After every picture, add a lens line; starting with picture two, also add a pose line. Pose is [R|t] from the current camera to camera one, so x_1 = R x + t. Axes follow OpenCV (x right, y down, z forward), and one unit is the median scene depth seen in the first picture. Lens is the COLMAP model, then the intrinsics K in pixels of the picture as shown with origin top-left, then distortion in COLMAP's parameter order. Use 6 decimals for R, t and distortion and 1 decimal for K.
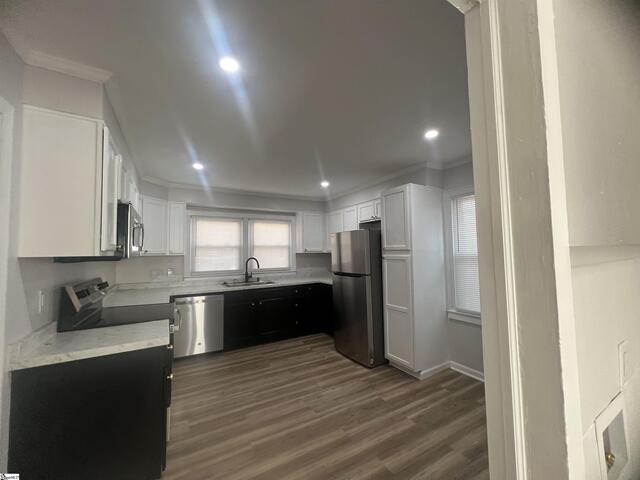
lens RADIAL K [[256.5, 0, 321.5], [0, 256.5, 241.4], [0, 0, 1]] dist [-0.001553, -0.000164]
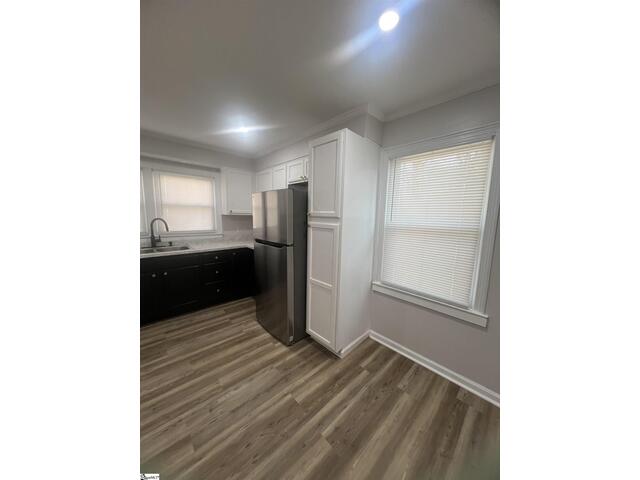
lens RADIAL K [[194.6, 0, 320.0], [0, 194.6, 240.0], [0, 0, 1]] dist [-0.000376, -0.000013]
pose [[0.971946, 0.012332, 0.234882, 0.125972], [-0.052067, 0.985130, 0.163733, 0.004417], [-0.229370, -0.171369, 0.958135, 0.367149]]
